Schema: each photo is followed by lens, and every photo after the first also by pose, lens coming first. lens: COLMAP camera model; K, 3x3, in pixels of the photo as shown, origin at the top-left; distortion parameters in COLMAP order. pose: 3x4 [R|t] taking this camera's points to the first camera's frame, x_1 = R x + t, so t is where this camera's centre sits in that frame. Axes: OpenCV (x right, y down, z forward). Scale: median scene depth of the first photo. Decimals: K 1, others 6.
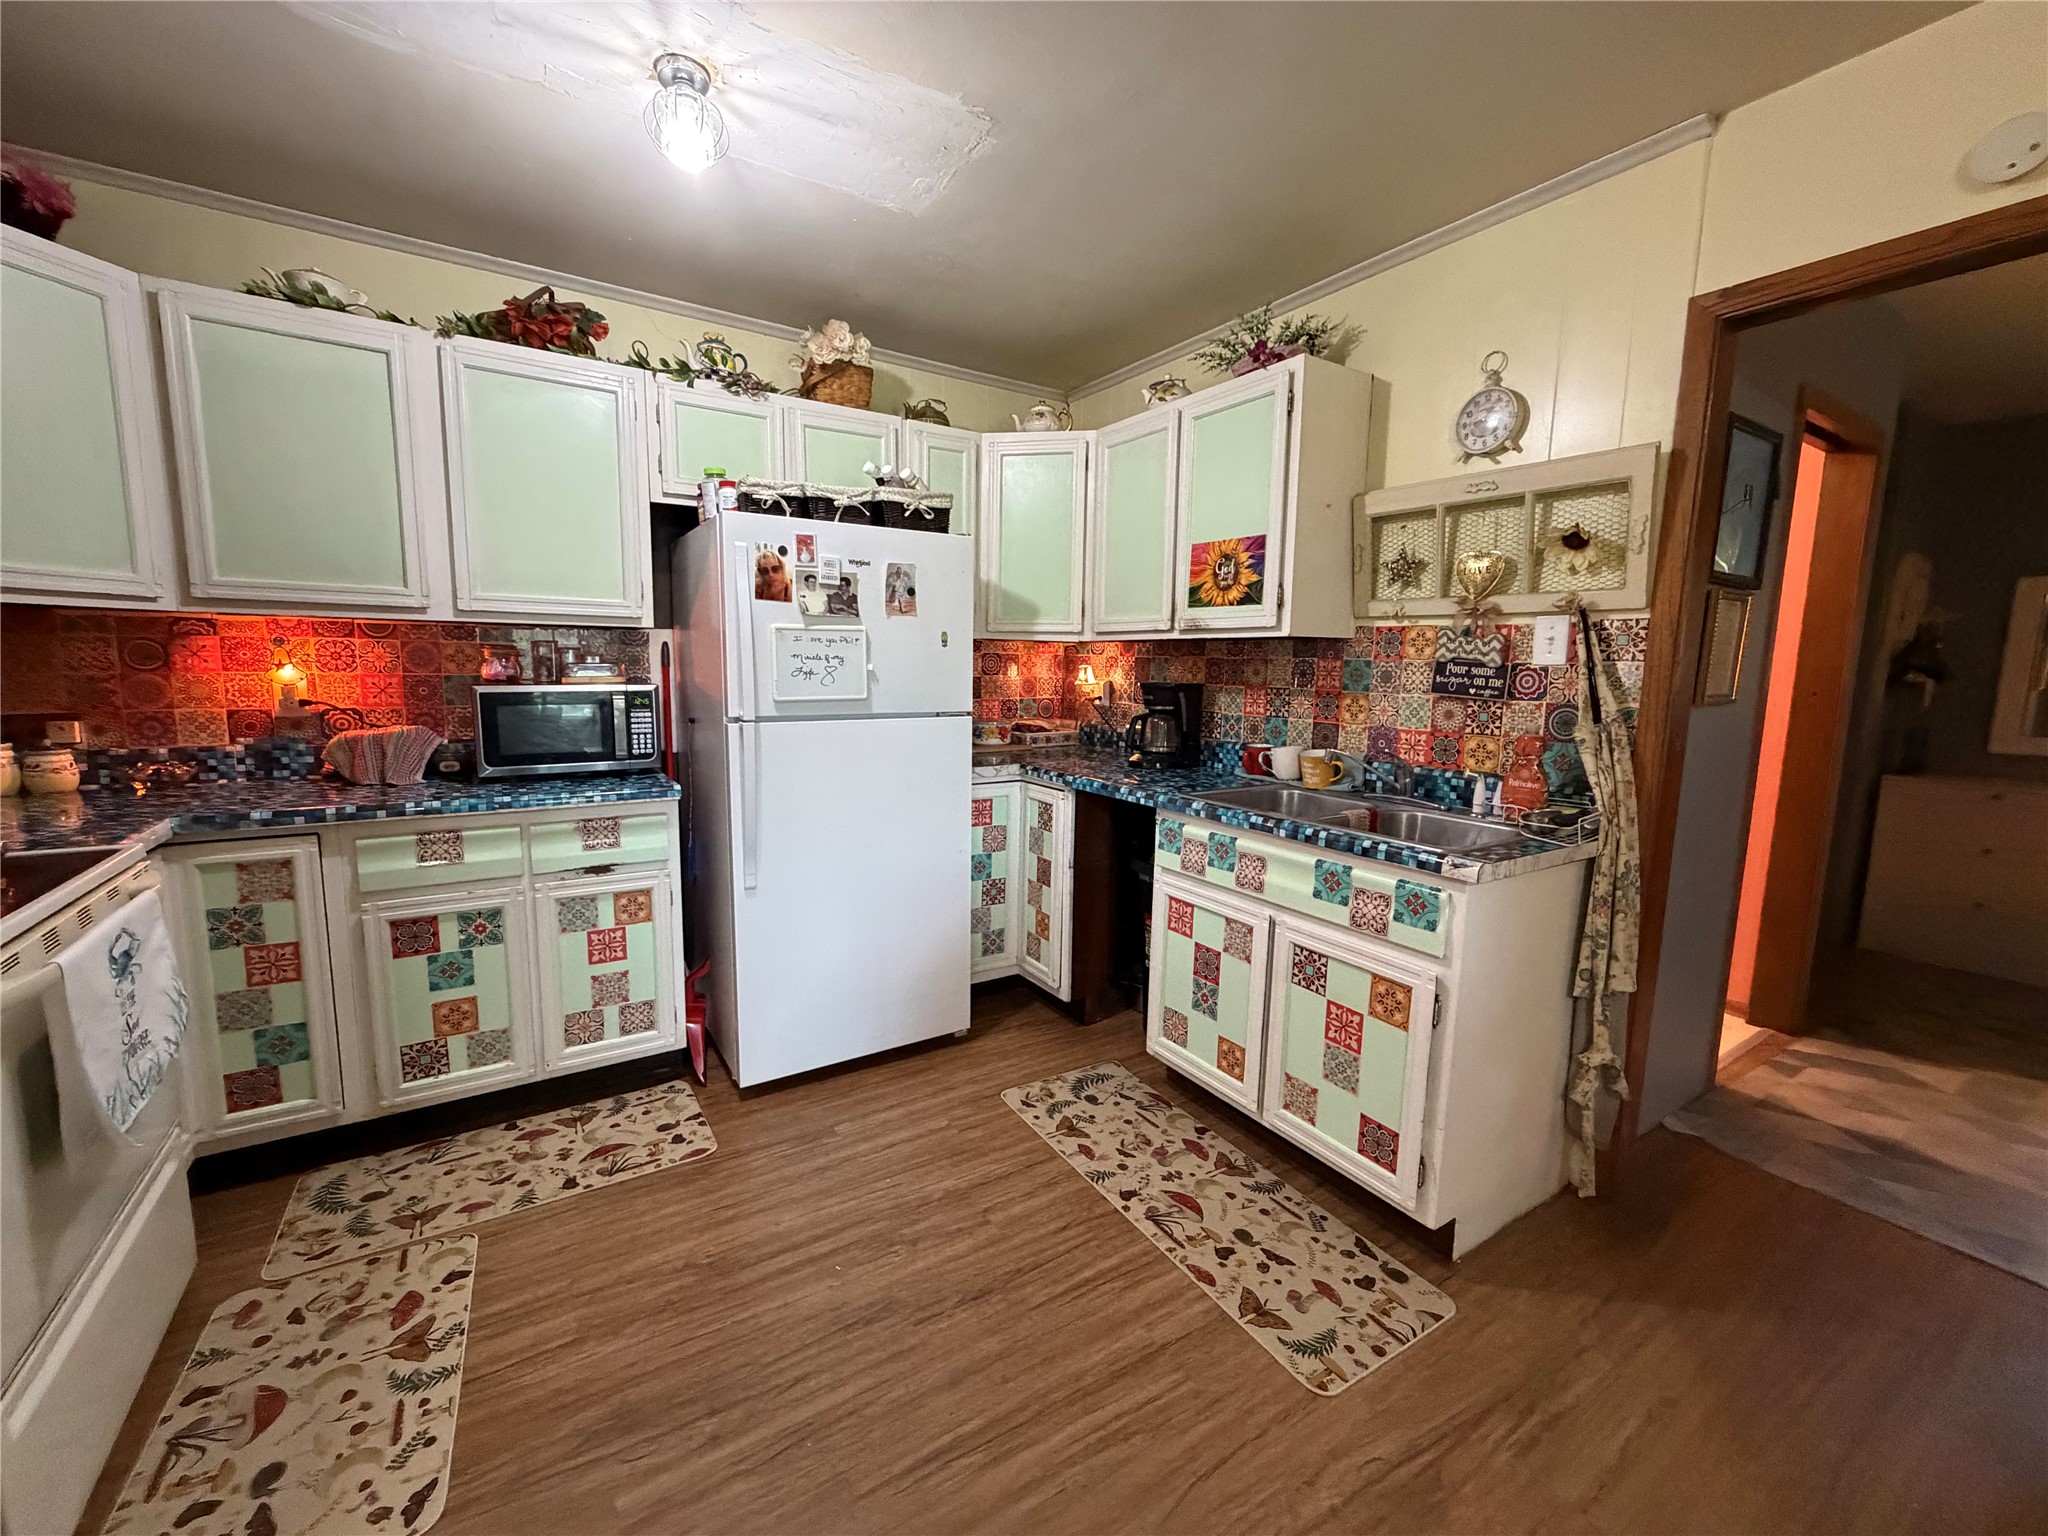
lens RADIAL K [[822.5, 0, 1018.0], [0, 822.5, 770.6], [0, 0, 1]] dist [-0.000165, 0.000415]
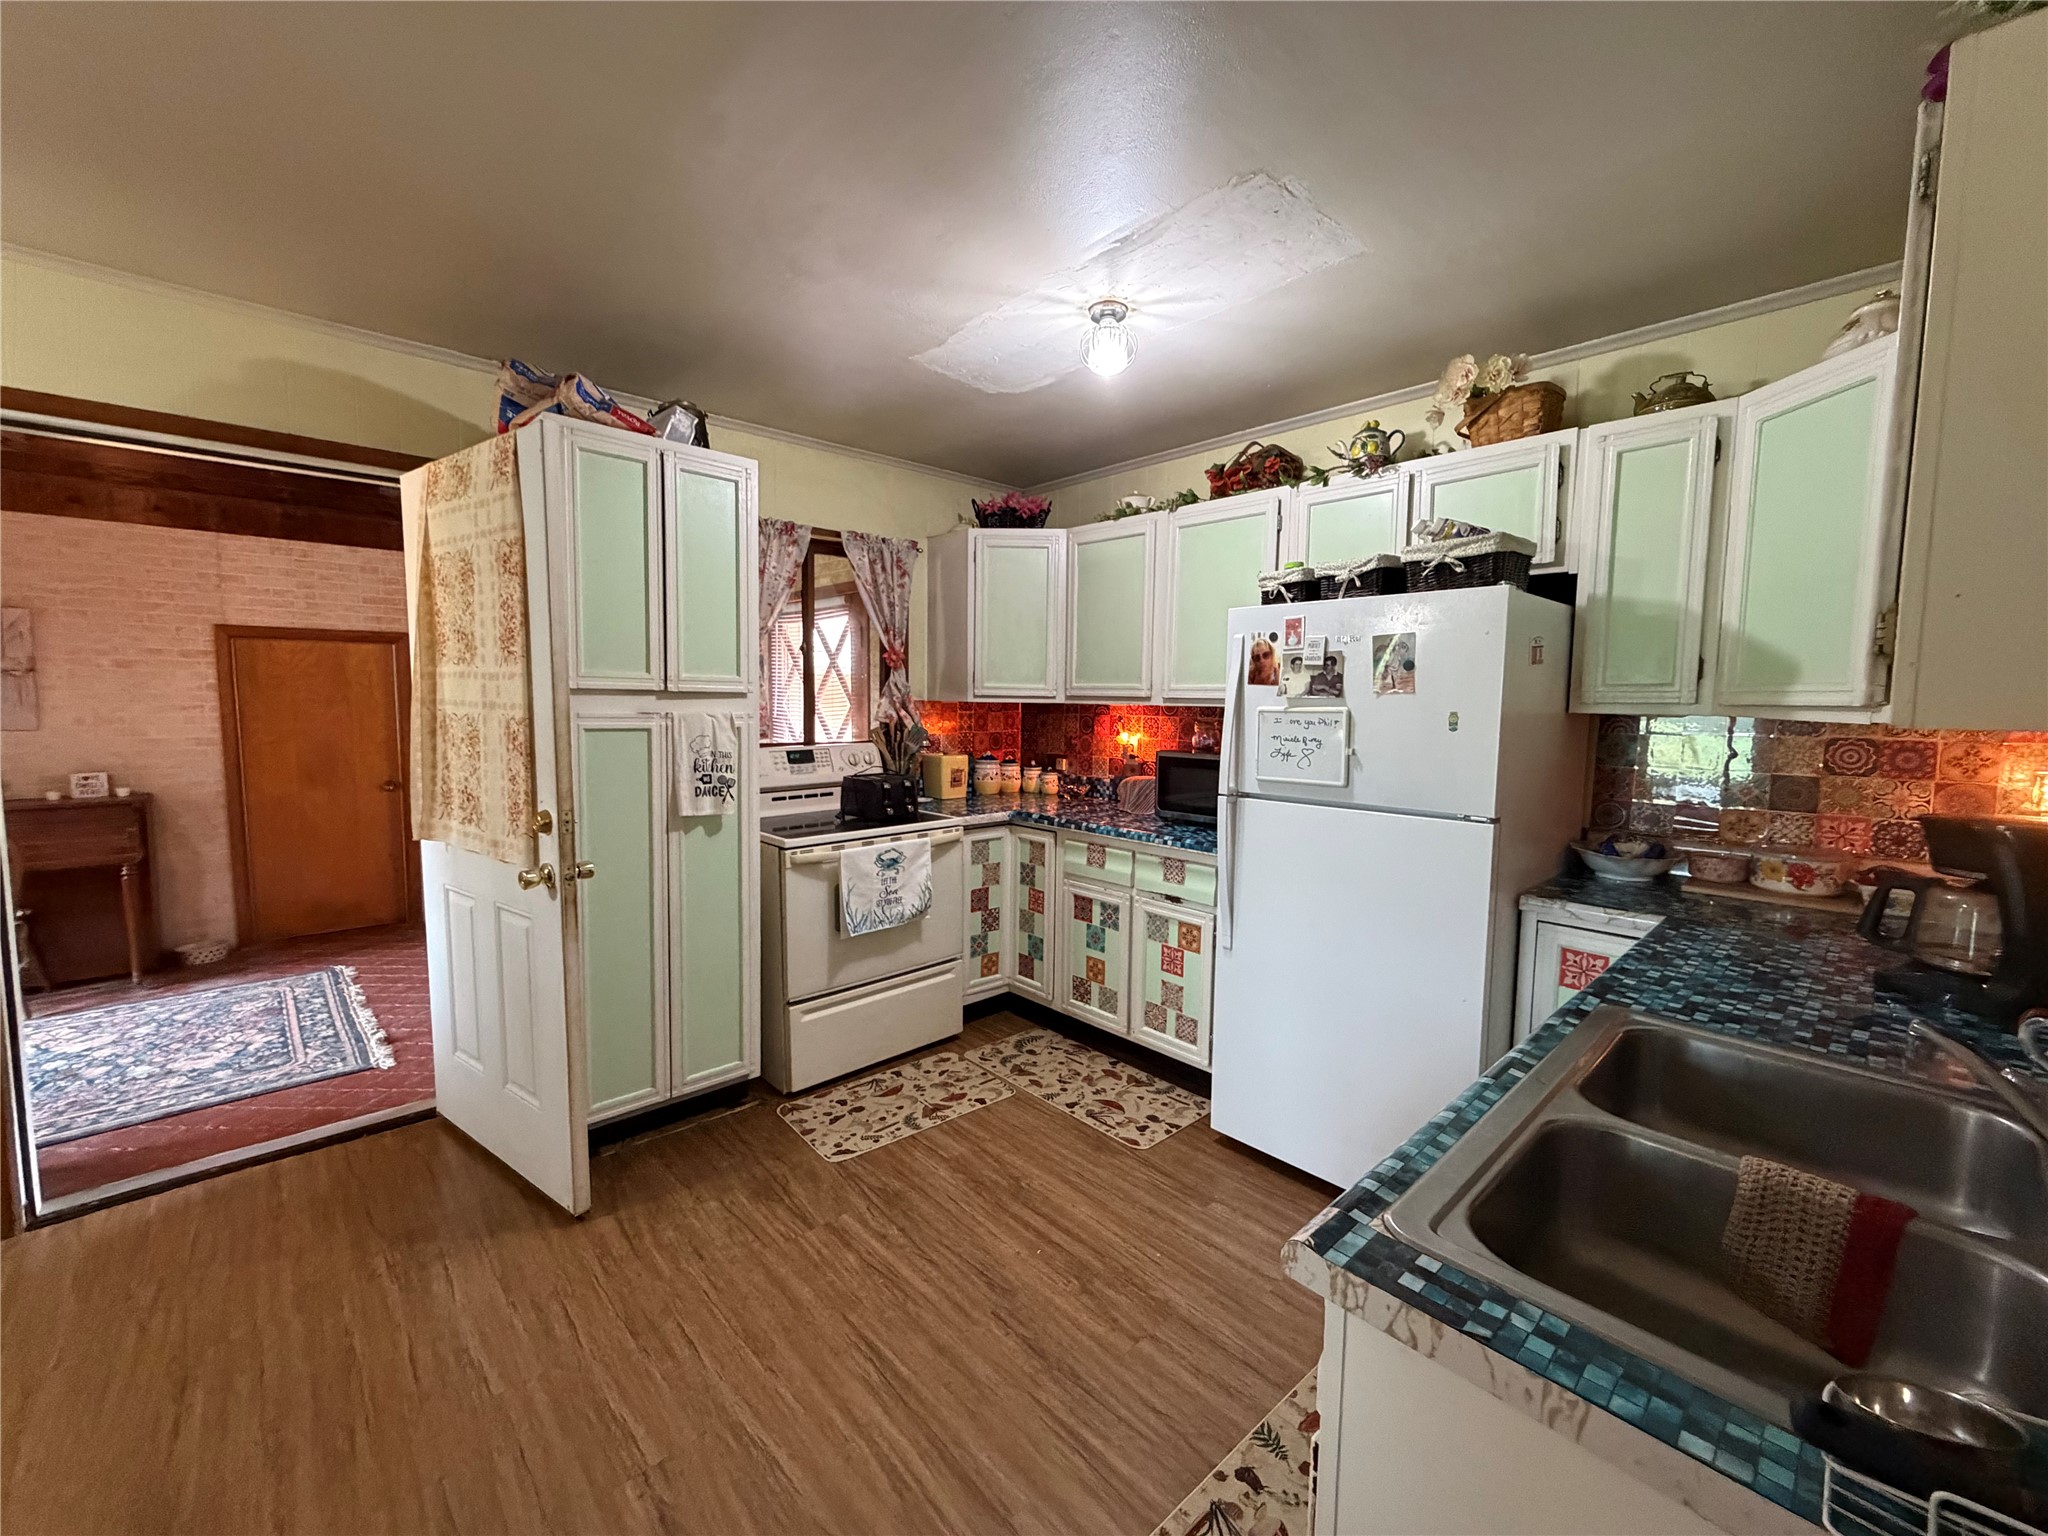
lens RADIAL K [[822.5, 0, 1018.0], [0, 822.5, 770.6], [0, 0, 1]] dist [-0.000165, 0.000415]
pose [[0.169601, 0.072117, -0.982871, 0.716614], [-0.141812, 0.988725, 0.048076, -0.107551], [0.975256, 0.131229, 0.177916, 0.537648]]
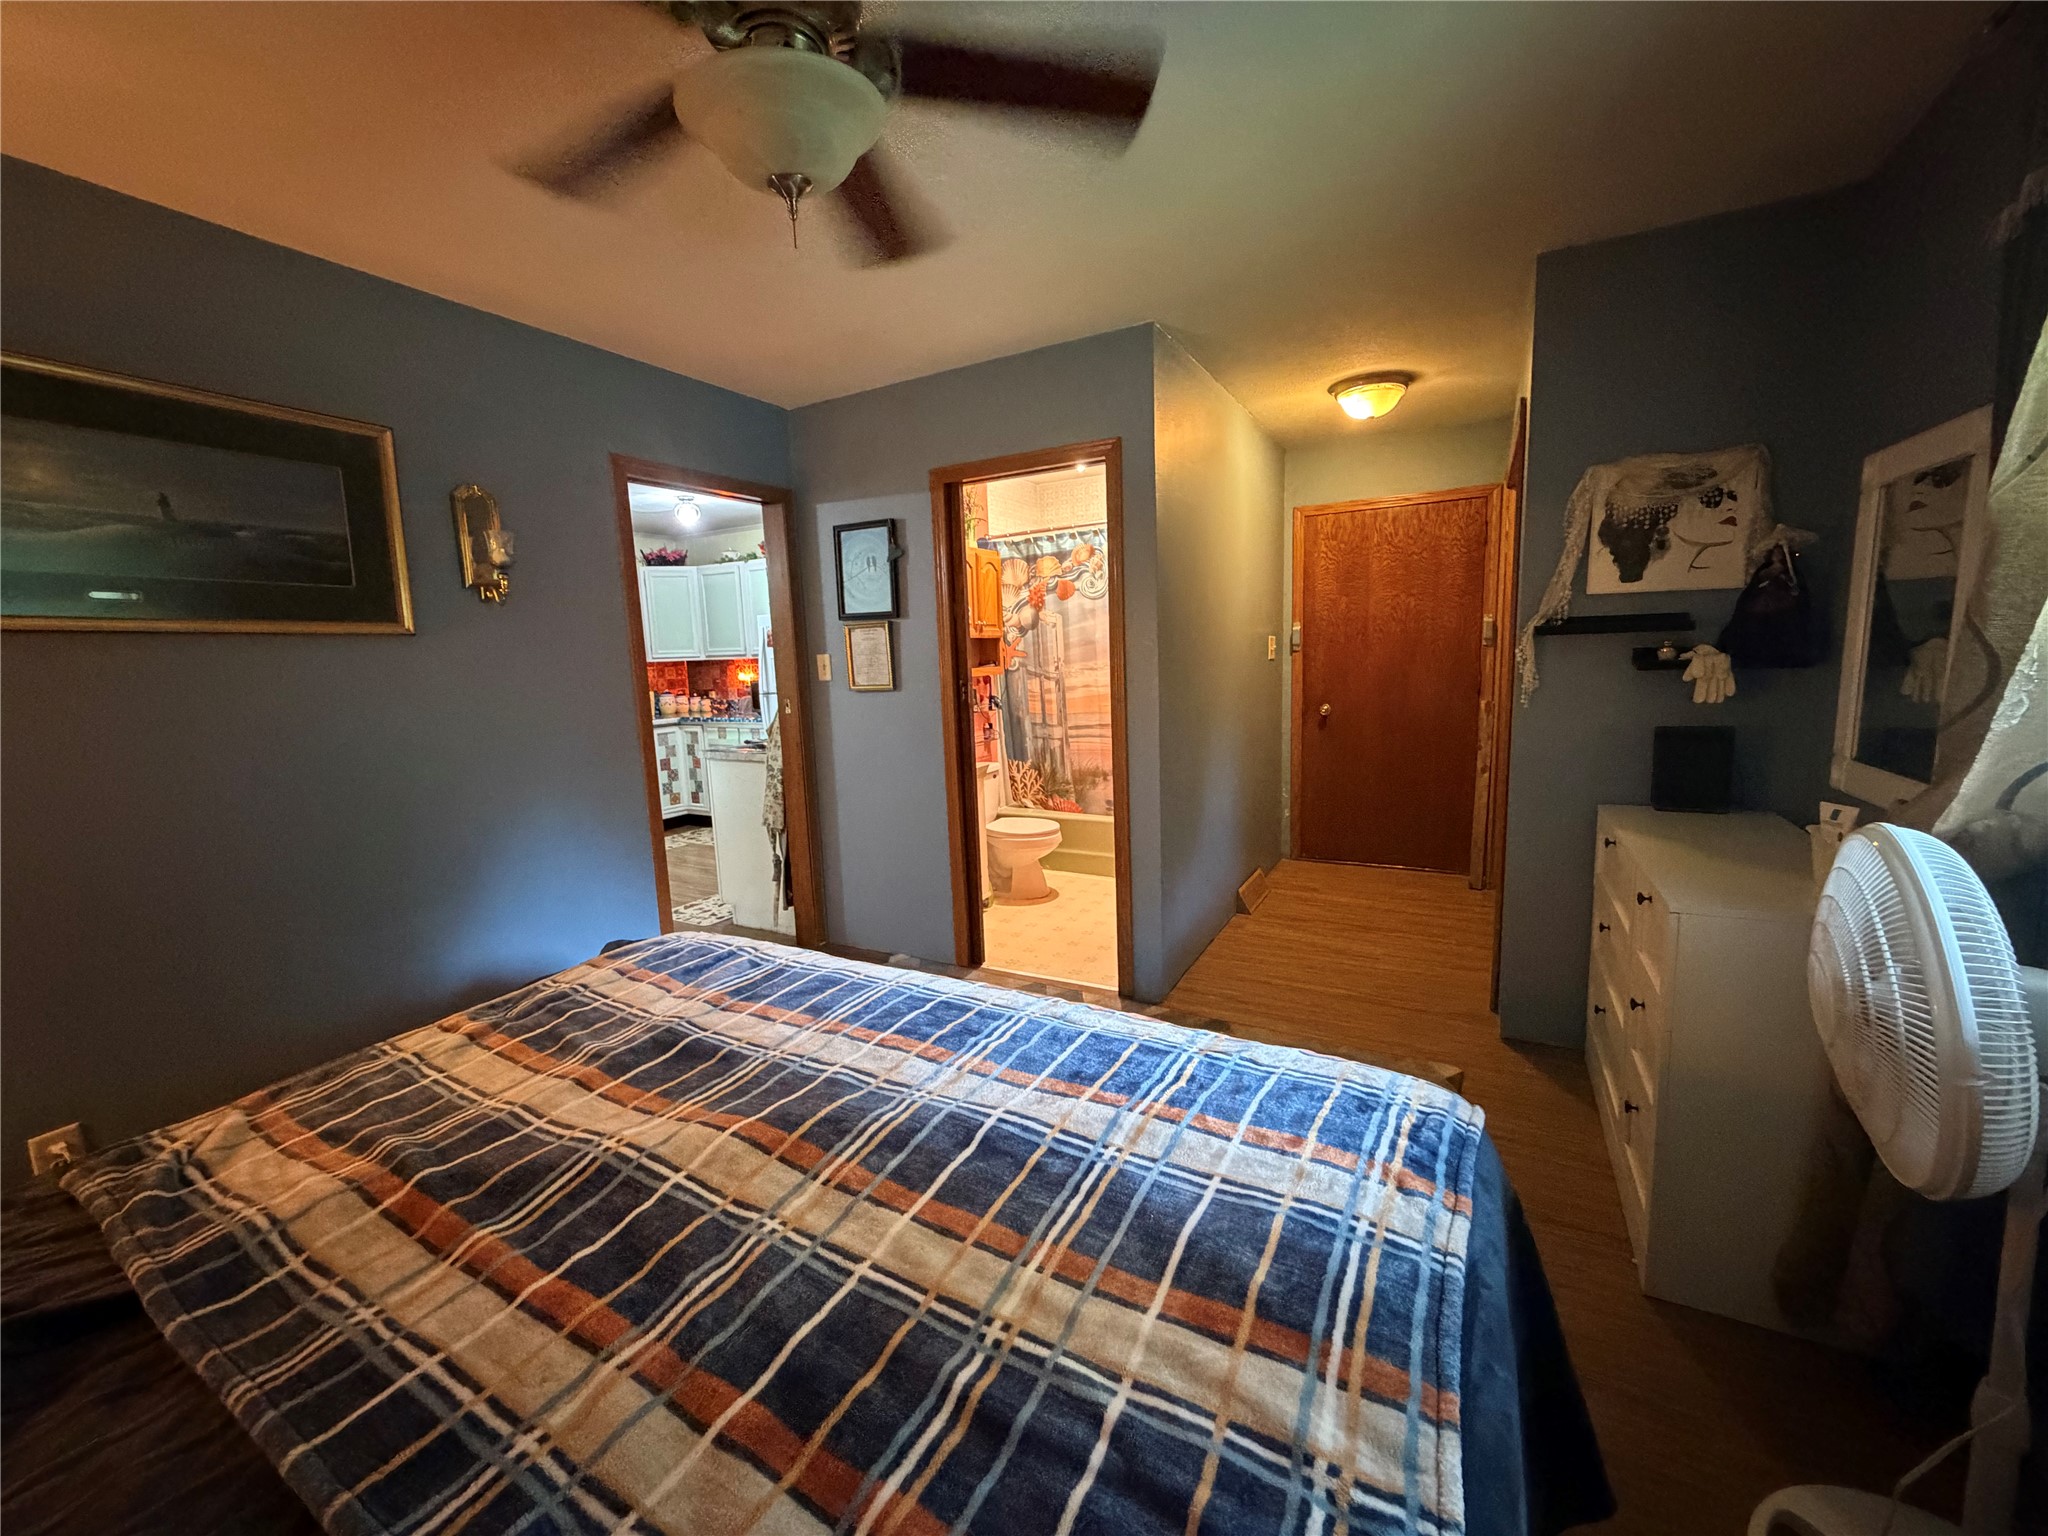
lens RADIAL K [[841.6, 0, 1024.0], [0, 841.6, 768.0], [0, 0, 1]] dist [-0.001143, 0.000060]
pose [[0.468865, 0.089510, -0.878723, 2.512746], [-0.075095, 0.995289, 0.061315, -0.052997], [0.880072, 0.037239, 0.473378, 0.475125]]
